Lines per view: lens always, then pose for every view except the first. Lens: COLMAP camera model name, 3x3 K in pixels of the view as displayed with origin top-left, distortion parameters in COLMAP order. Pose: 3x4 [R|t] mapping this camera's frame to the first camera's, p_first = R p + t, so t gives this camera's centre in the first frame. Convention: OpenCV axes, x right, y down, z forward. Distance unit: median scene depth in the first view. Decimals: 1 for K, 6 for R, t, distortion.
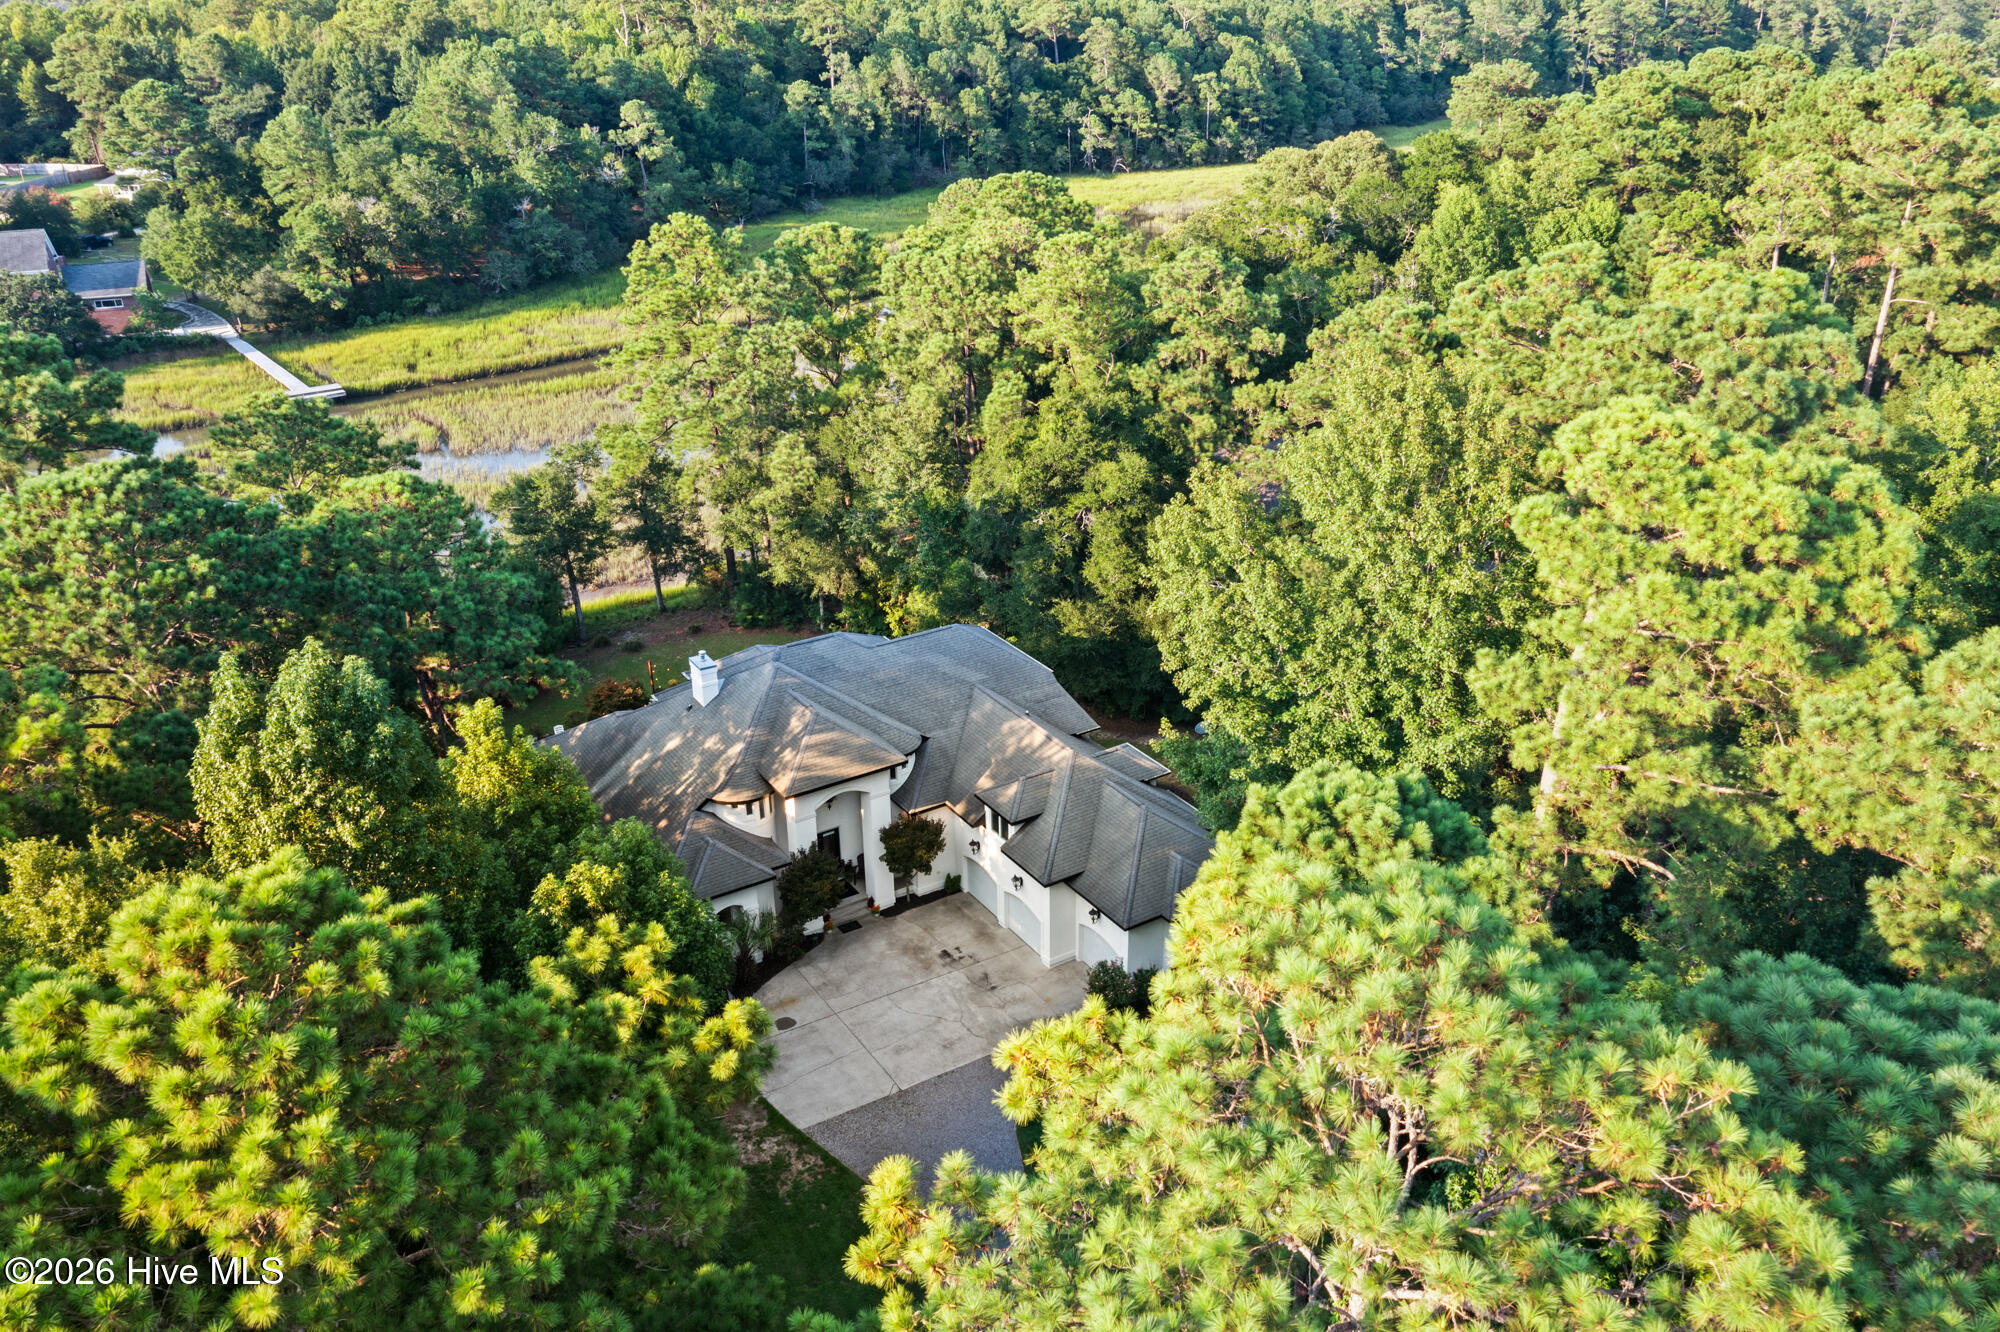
lens RADIAL K [[1627.9, 0, 1000.0], [0, 1627.9, 666.0], [0, 0, 1]] dist [0.012167, 0.009005]
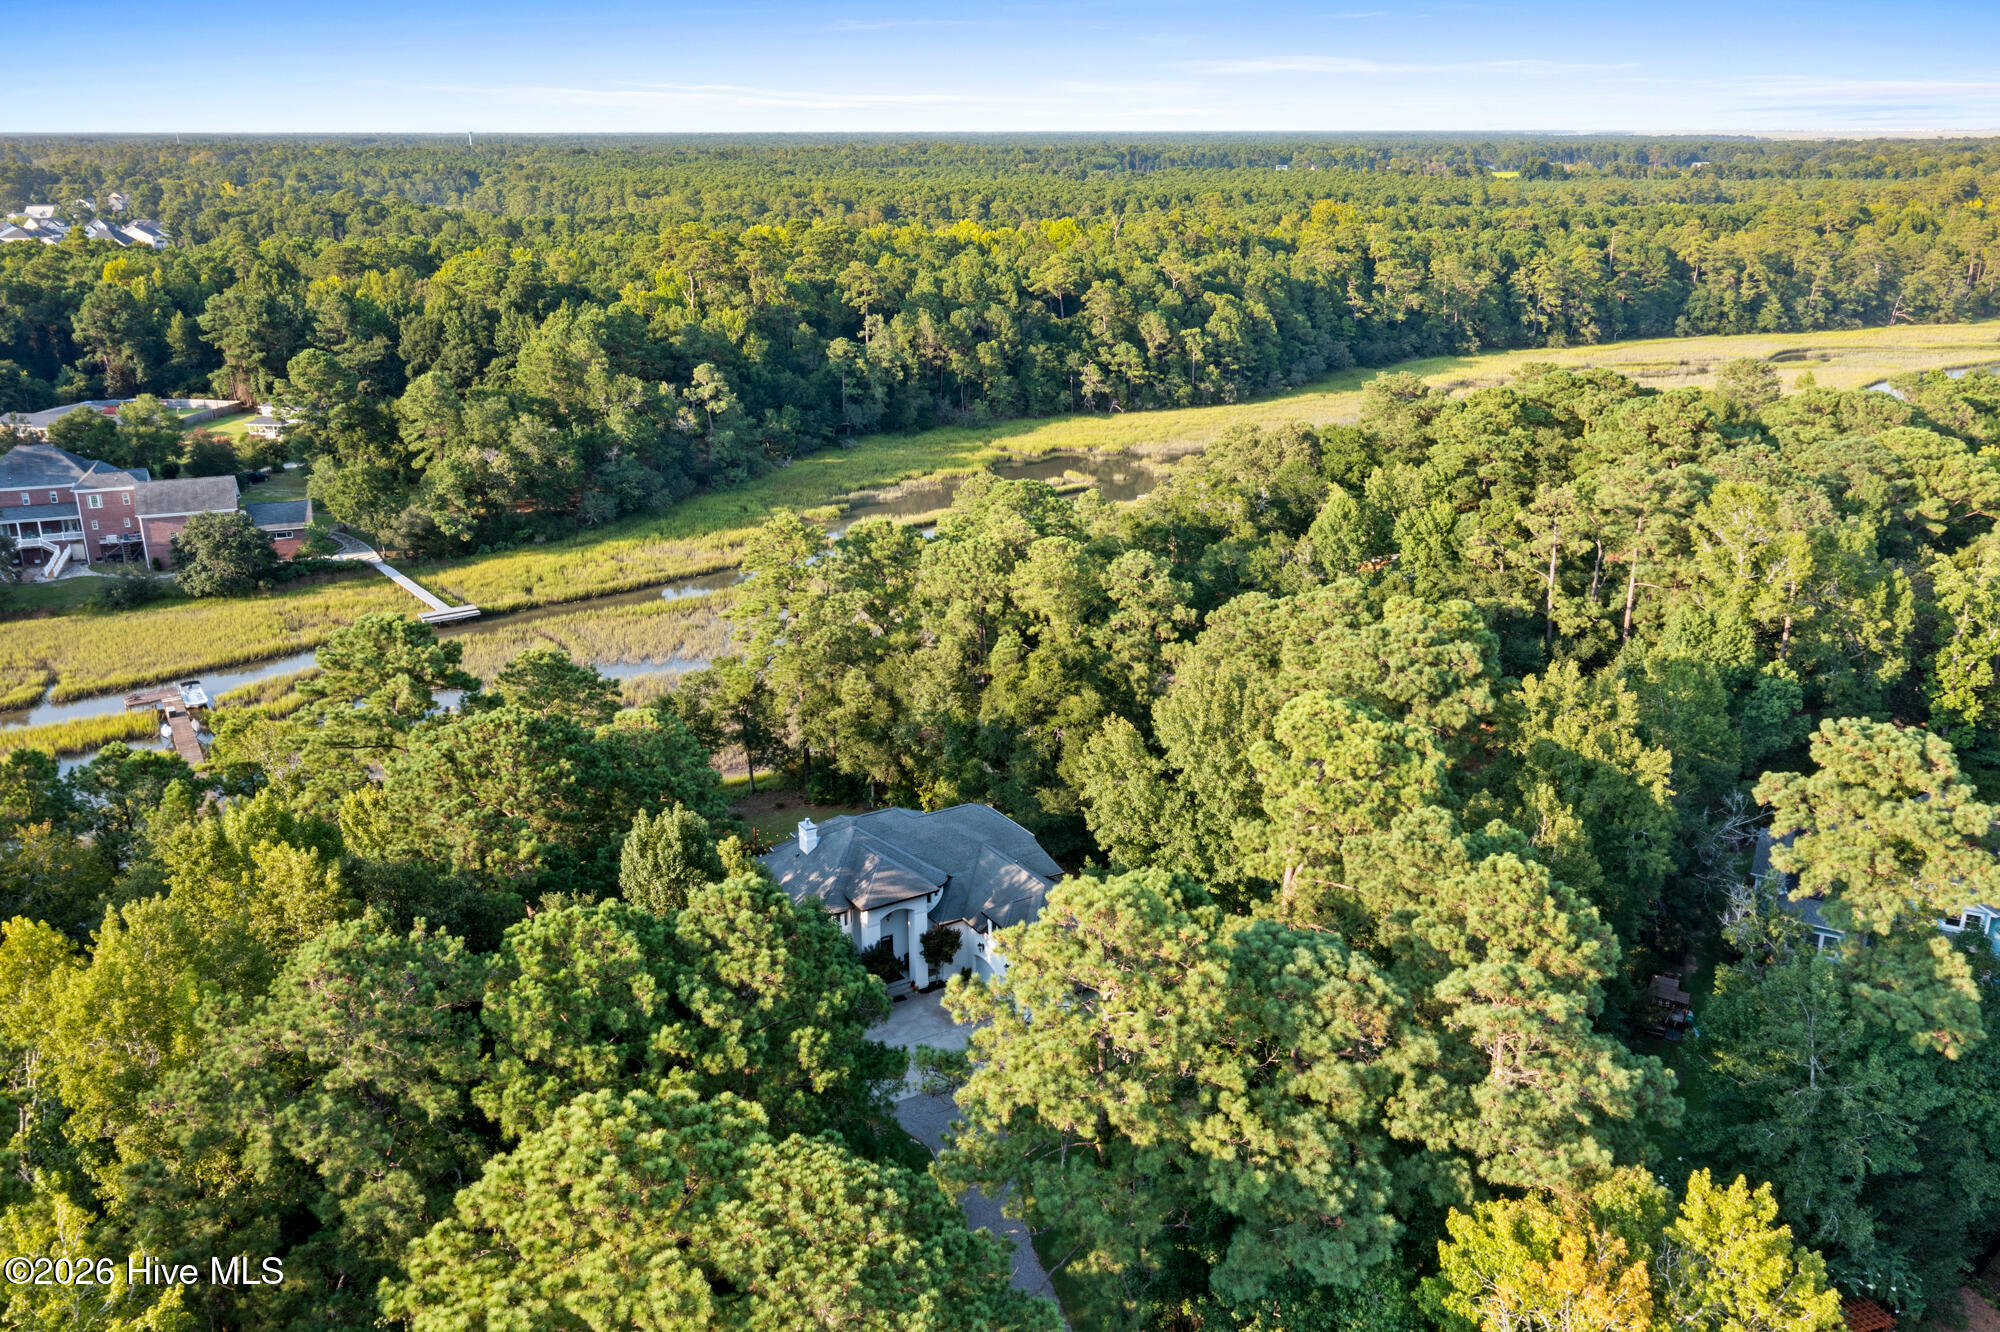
lens RADIAL K [[1627.9, 0, 1000.0], [0, 1627.9, 666.0], [0, 0, 1]] dist [0.012167, 0.009005]
pose [[0.999897, 0.012829, -0.006417, 0.004465], [-0.013471, 0.993528, -0.112789, 0.009689], [0.004929, 0.112864, 0.993598, -0.282586]]
